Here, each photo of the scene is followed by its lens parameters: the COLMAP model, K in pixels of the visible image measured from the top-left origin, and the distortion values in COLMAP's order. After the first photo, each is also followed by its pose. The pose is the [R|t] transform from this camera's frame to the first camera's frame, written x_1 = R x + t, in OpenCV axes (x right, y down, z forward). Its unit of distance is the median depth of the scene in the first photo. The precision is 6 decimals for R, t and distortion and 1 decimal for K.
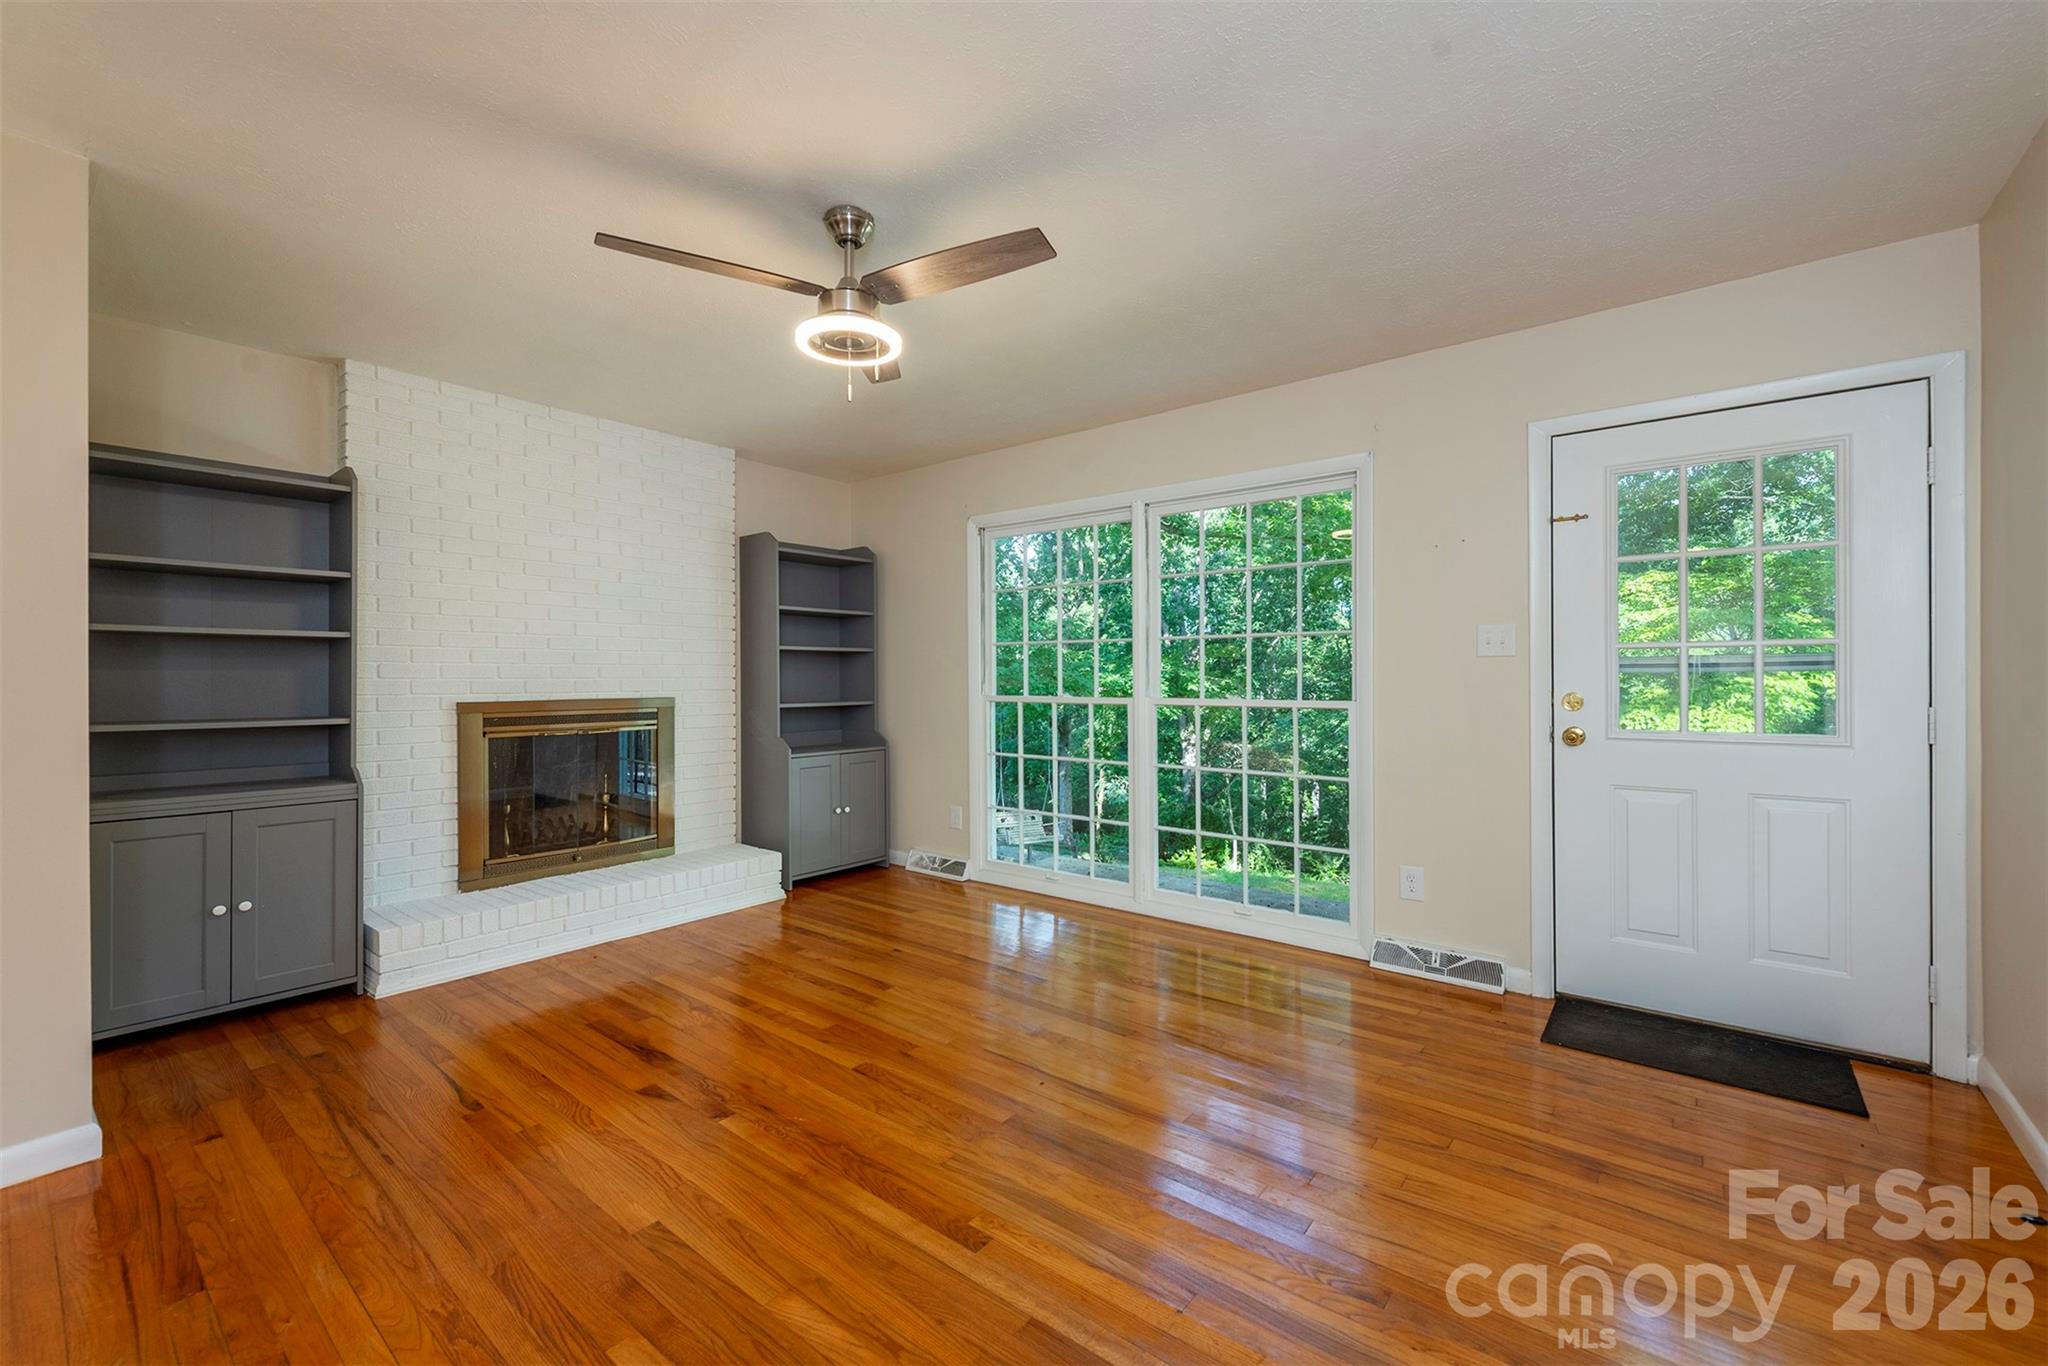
lens RADIAL K [[847.5, 0, 1007.4], [0, 847.5, 668.0], [0, 0, 1]] dist [0.015345, -0.000624]
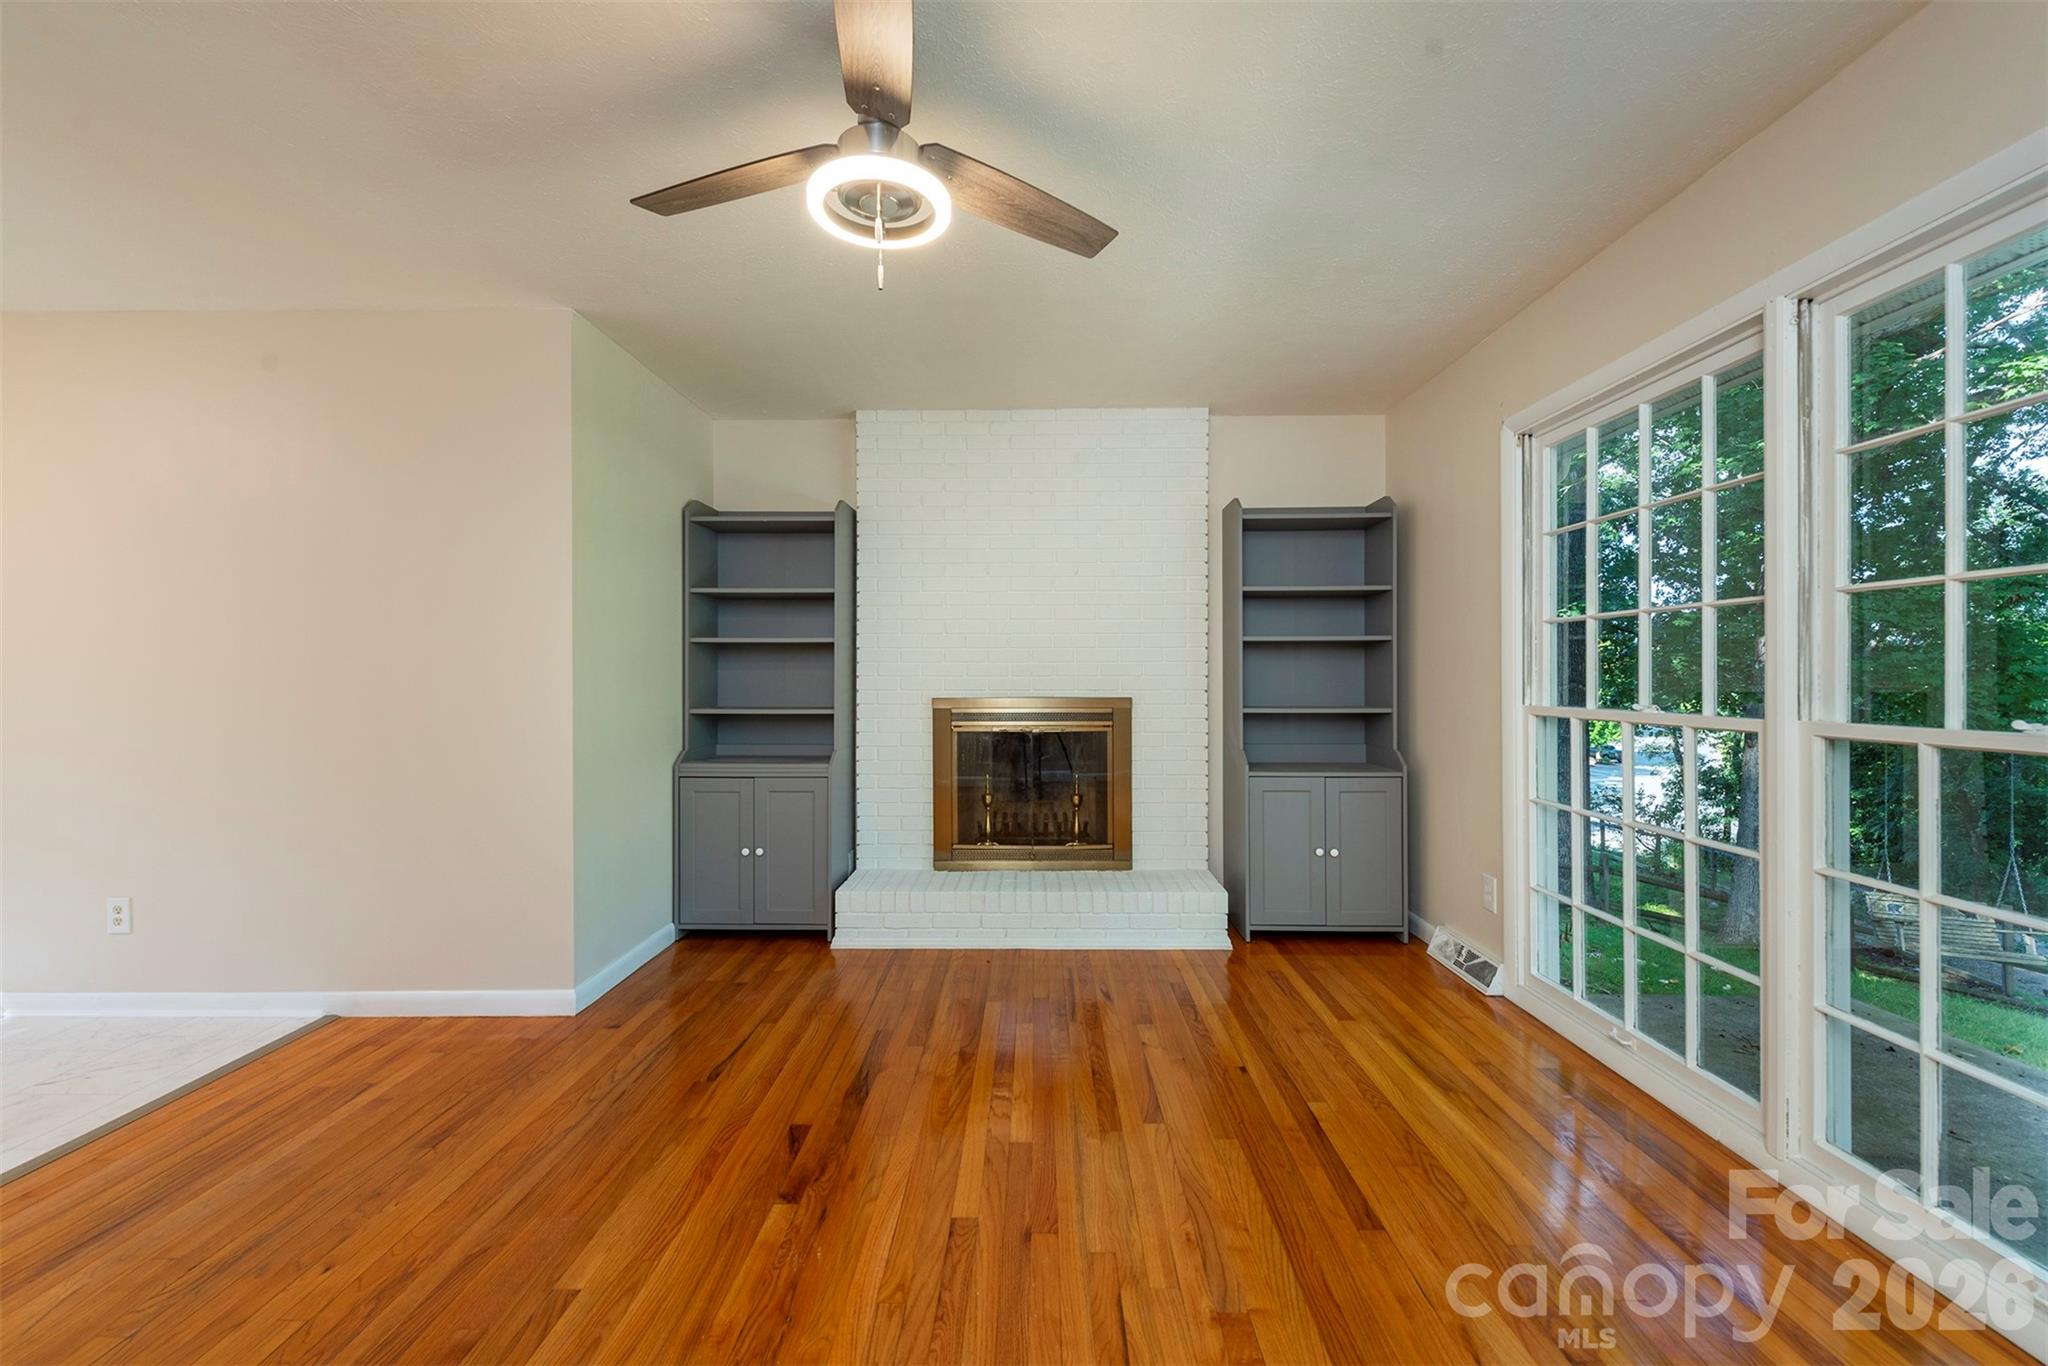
lens RADIAL K [[847.5, 0, 1034.6], [0, 847.5, 677.6], [0, 0, 1]] dist [0.015345, -0.000624]
pose [[0.621063, 0.005052, -0.783745, 0.300734], [0.008703, 0.999873, 0.013342, 0.000460], [0.783713, -0.015107, 0.620940, 0.425912]]
